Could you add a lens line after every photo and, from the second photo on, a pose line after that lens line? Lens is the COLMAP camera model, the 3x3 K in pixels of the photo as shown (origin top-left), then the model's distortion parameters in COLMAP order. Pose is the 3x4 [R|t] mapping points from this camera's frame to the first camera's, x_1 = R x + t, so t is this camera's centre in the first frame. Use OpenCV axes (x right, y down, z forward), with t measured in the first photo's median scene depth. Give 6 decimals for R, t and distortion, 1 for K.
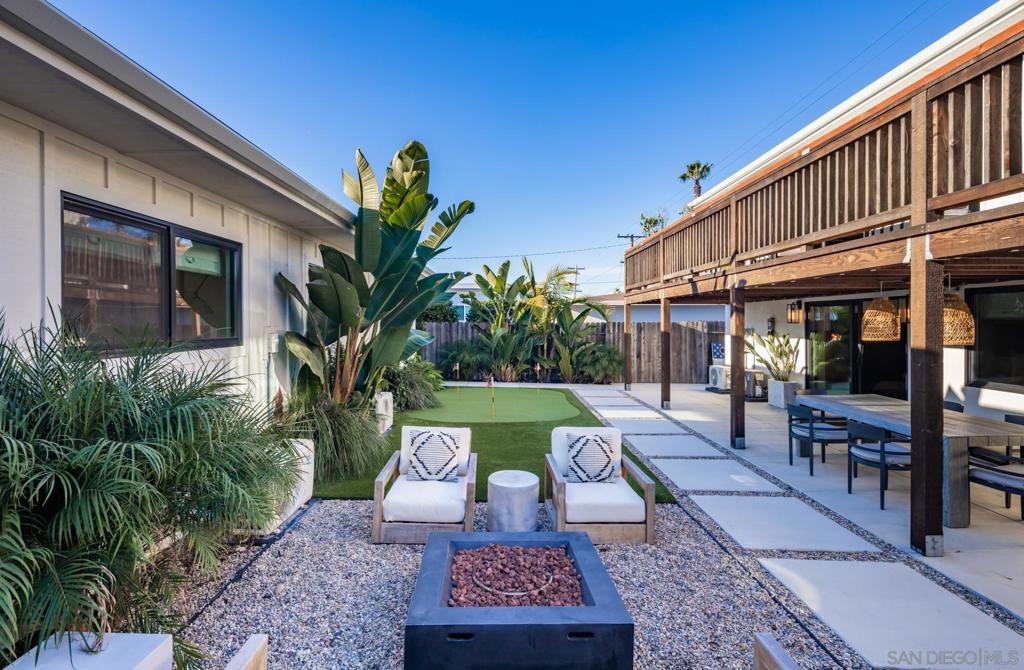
lens RADIAL K [[511.4, 0, 512.7], [0, 511.4, 326.1], [0, 0, 1]] dist [-0.000699, 0.000159]
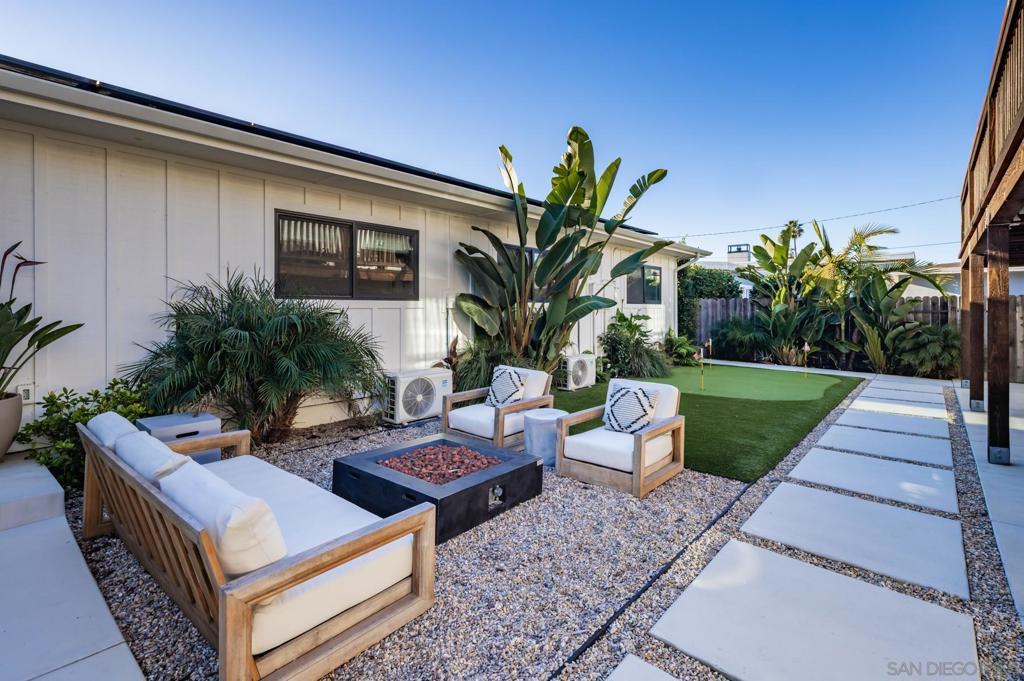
lens RADIAL K [[494.8, 0, 495.4], [0, 494.8, 311.4], [0, 0, 1]] dist [0.002800, -0.000159]
pose [[0.743681, 0.005906, -0.668509, 0.210992], [-0.008057, 0.999968, -0.000129, 0.024240], [0.668487, 0.005482, 0.743704, 0.038498]]
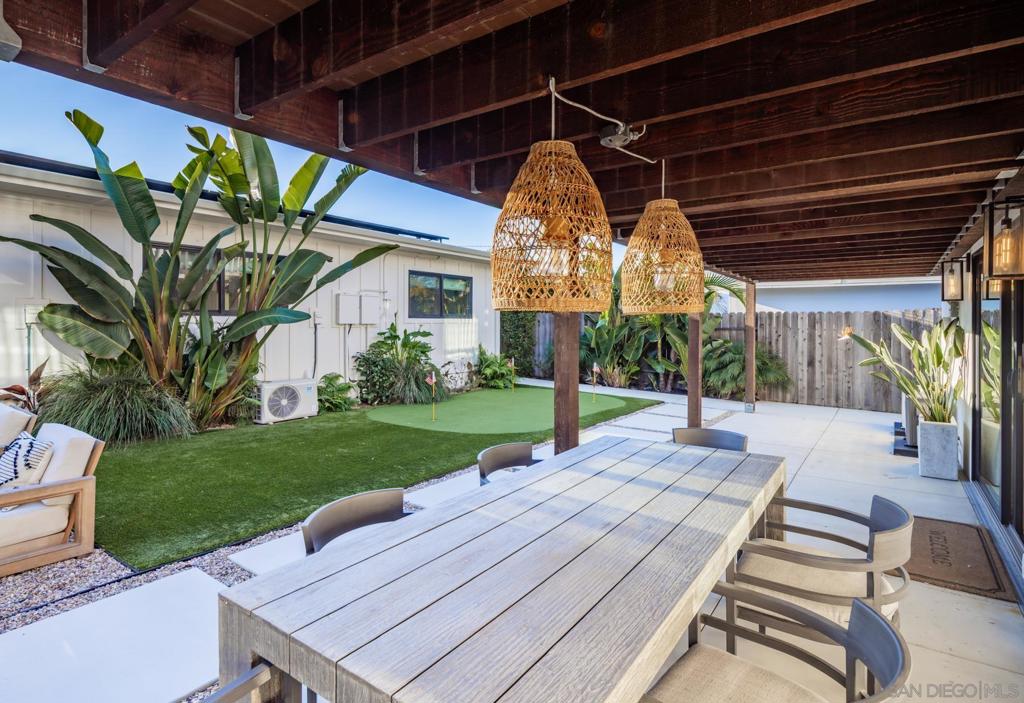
lens RADIAL K [[517.9, 0, 512.6], [0, 517.9, 354.4], [0, 0, 1]] dist [0.002086, 0.000304]
pose [[0.808958, 0.042110, -0.586356, 0.392814], [-0.012384, 0.998431, 0.054618, 0.018786], [0.587736, -0.036922, 0.808210, 0.295960]]
